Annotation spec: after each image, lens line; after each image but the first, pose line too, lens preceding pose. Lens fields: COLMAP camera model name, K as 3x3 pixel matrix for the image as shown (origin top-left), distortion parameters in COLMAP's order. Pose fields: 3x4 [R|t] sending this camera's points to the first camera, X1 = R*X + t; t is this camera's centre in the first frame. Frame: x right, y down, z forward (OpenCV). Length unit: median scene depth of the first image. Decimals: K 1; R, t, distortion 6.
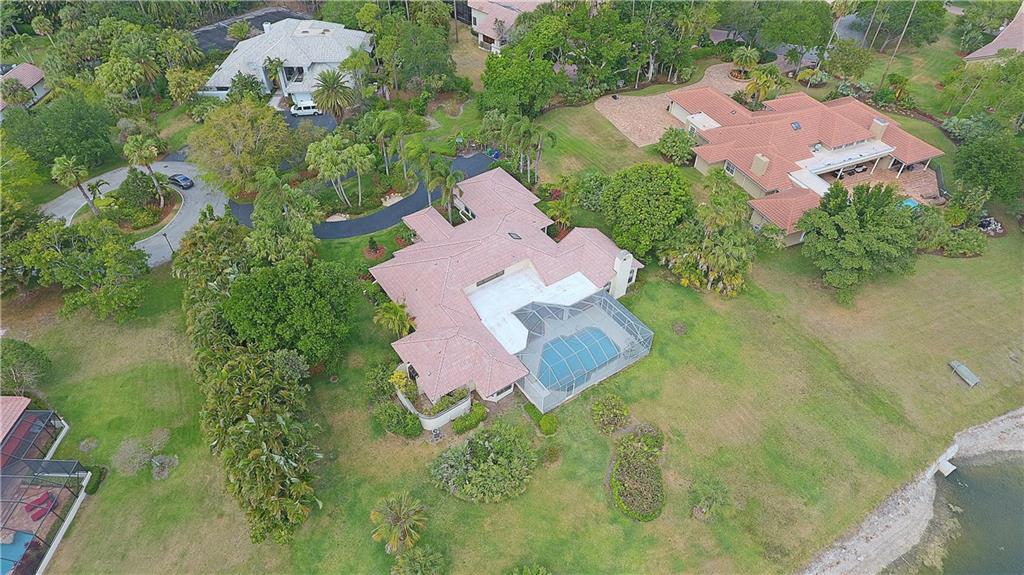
lens RADIAL K [[600.6, 0, 494.8], [0, 600.6, 270.1], [0, 0, 1]] dist [-0.005161, 0.001573]
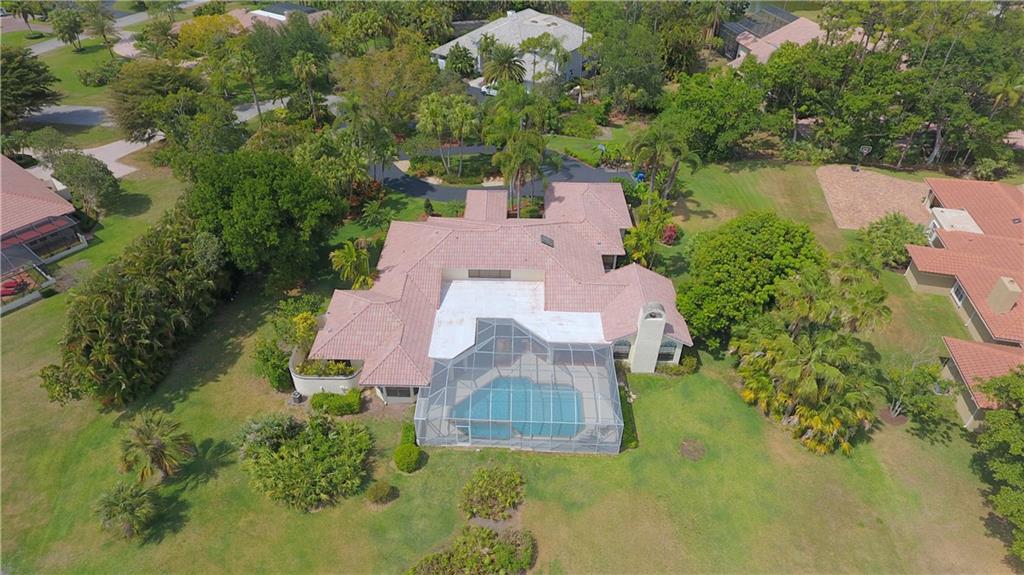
lens RADIAL K [[600.6, 0, 494.8], [0, 600.6, 270.1], [0, 0, 1]] dist [-0.005161, 0.001573]
pose [[0.809649, 0.349992, -0.471142, 0.370446], [-0.401684, 0.915723, -0.010034, 0.013190], [0.427924, 0.197374, 0.882000, 0.308515]]
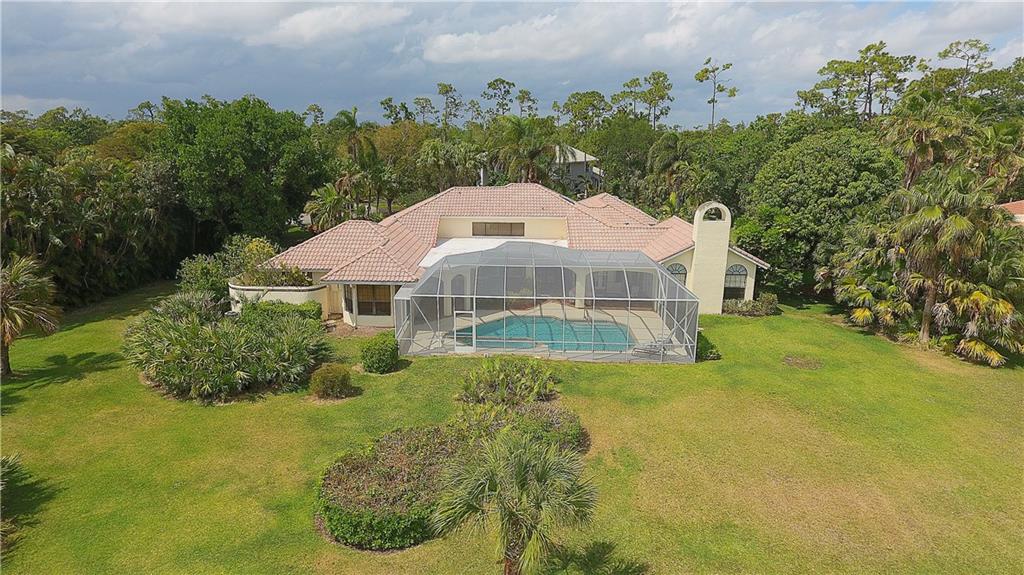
lens RADIAL K [[600.6, 0, 494.8], [0, 600.6, 270.1], [0, 0, 1]] dist [-0.005161, 0.001573]
pose [[0.811610, 0.139771, -0.567234, 0.362277], [-0.405970, 0.833145, -0.375577, 0.292230], [0.420093, 0.535101, 0.732931, 0.553608]]
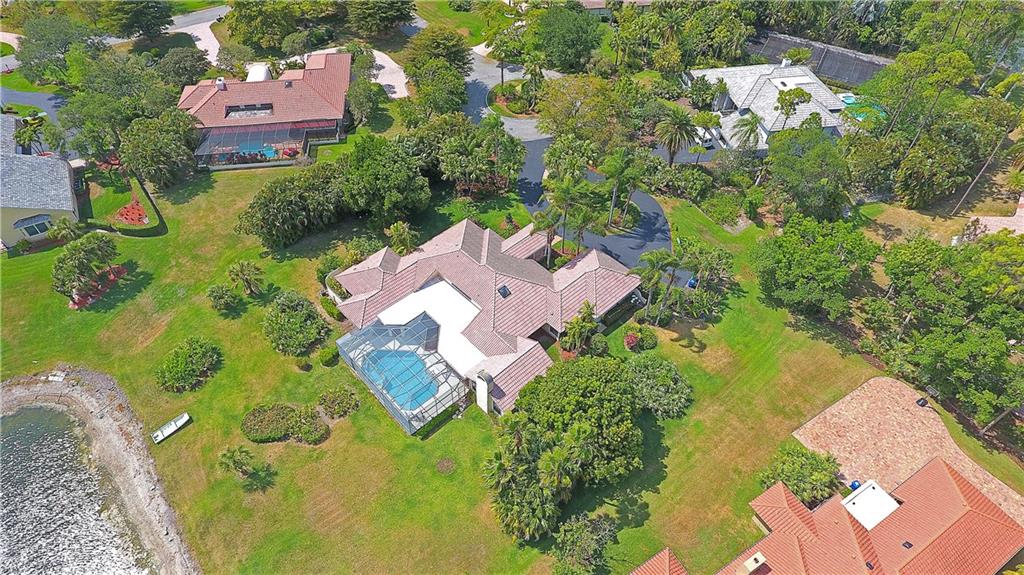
lens RADIAL K [[600.6, 0, 494.8], [0, 600.6, 270.1], [0, 0, 1]] dist [-0.005161, 0.001573]
pose [[0.155258, 0.719124, -0.677315, 0.736210], [-0.674425, 0.578146, 0.459237, -0.565998], [0.721835, 0.385498, 0.574756, 0.391043]]
